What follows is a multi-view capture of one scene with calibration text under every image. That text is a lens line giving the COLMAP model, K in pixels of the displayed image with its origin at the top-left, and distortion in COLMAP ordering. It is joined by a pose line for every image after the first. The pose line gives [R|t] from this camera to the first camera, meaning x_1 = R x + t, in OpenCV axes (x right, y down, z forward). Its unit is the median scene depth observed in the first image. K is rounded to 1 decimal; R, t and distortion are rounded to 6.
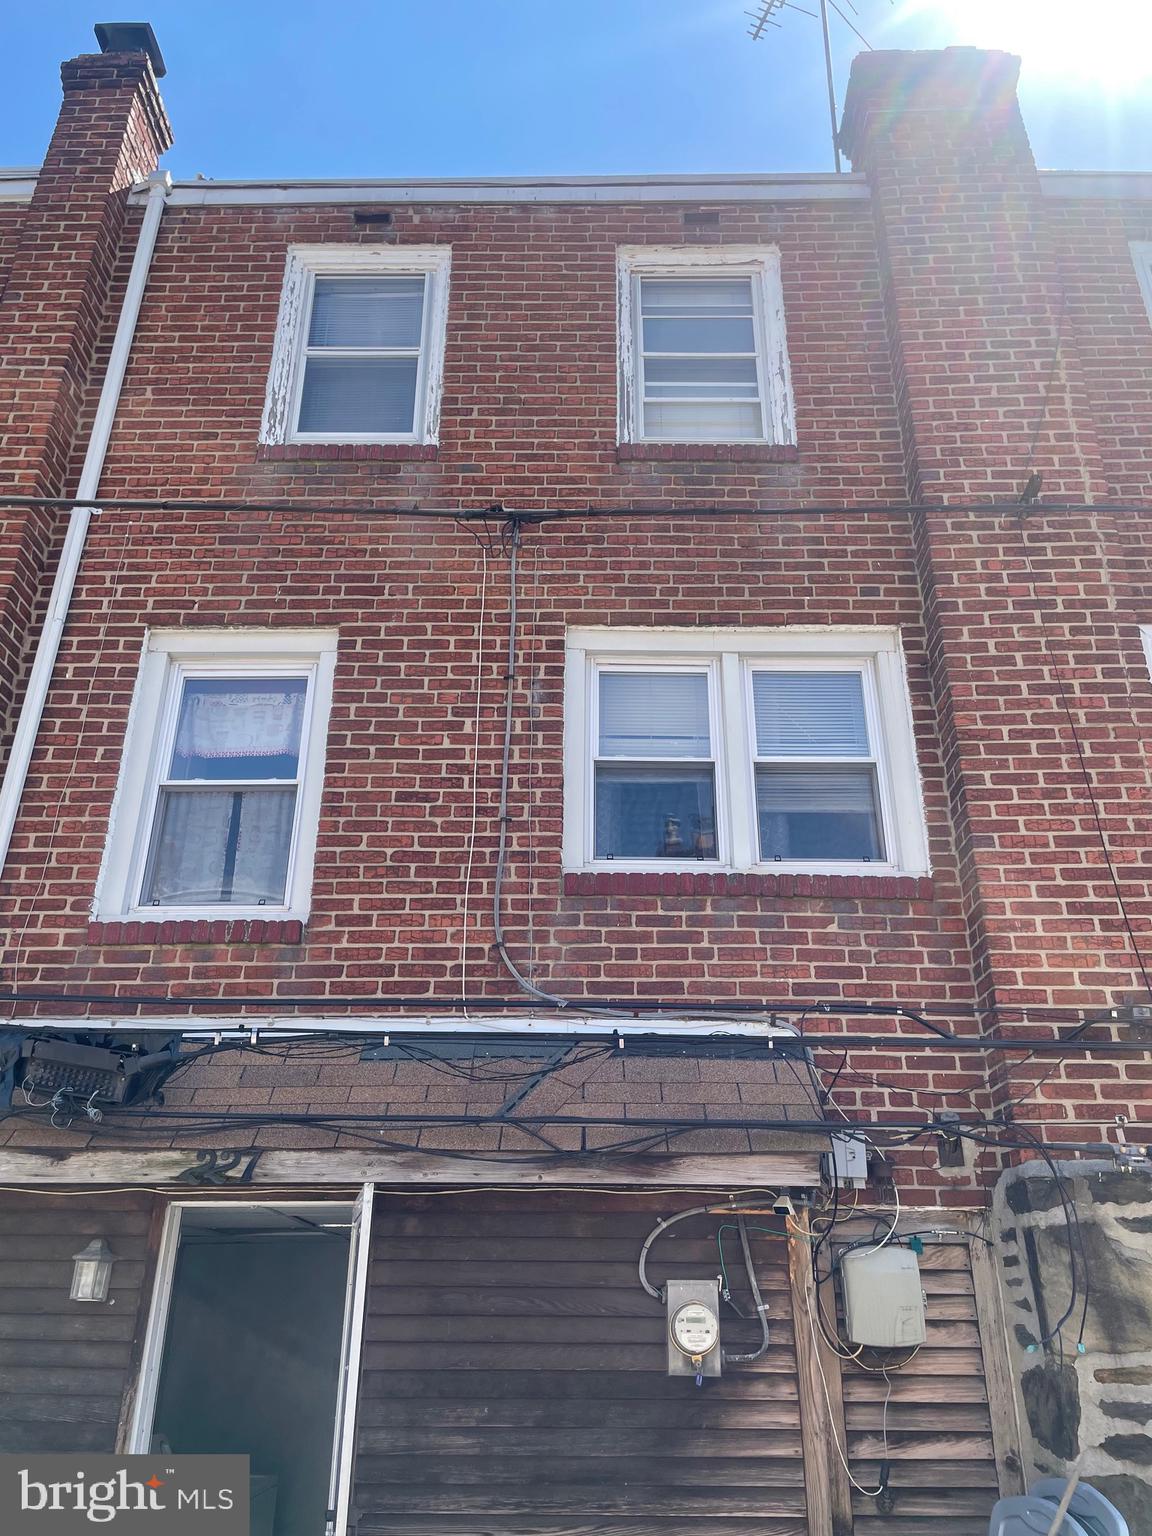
lens RADIAL K [[1185.3, 0, 590.7], [0, 1185.3, 769.4], [0, 0, 1]] dist [0.074139, -0.099201]
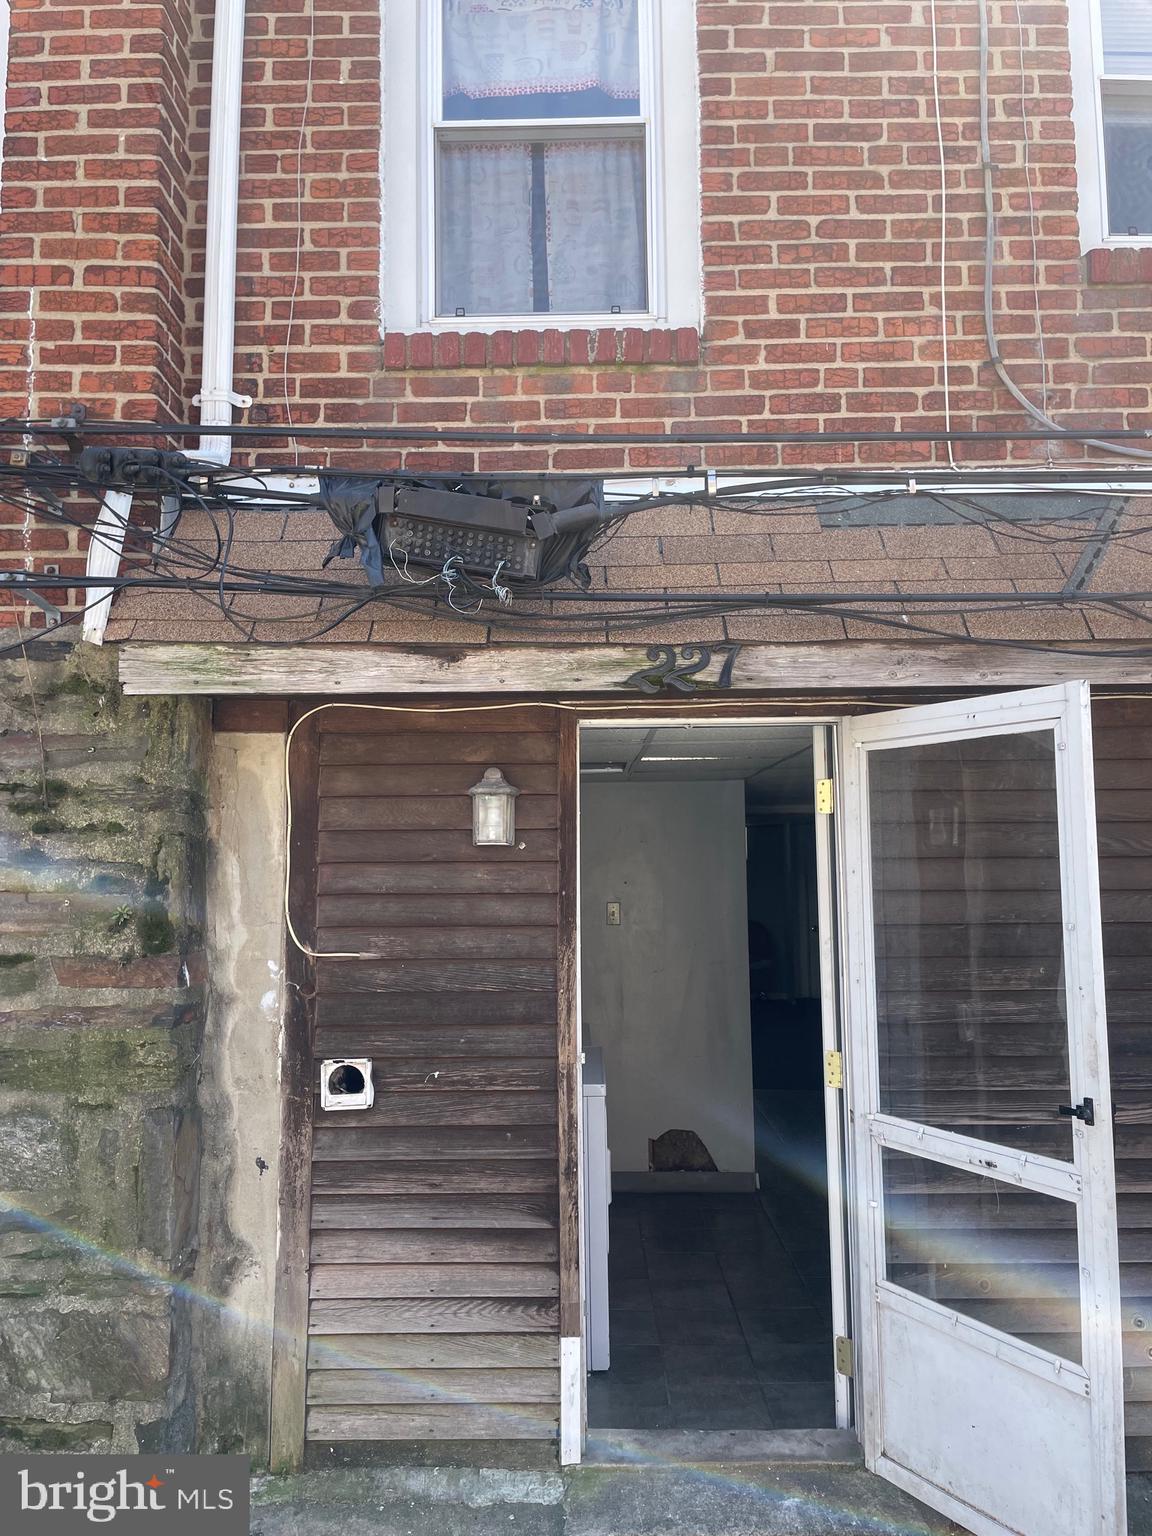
lens RADIAL K [[1185.3, 0, 573.0], [0, 1185.3, 779.9], [0, 0, 1]] dist [0.074139, -0.099201]
pose [[0.999902, -0.013529, 0.003534, -0.319084], [0.011378, 0.934111, 0.356800, 0.123296], [-0.008128, -0.356725, 0.934174, 0.282254]]
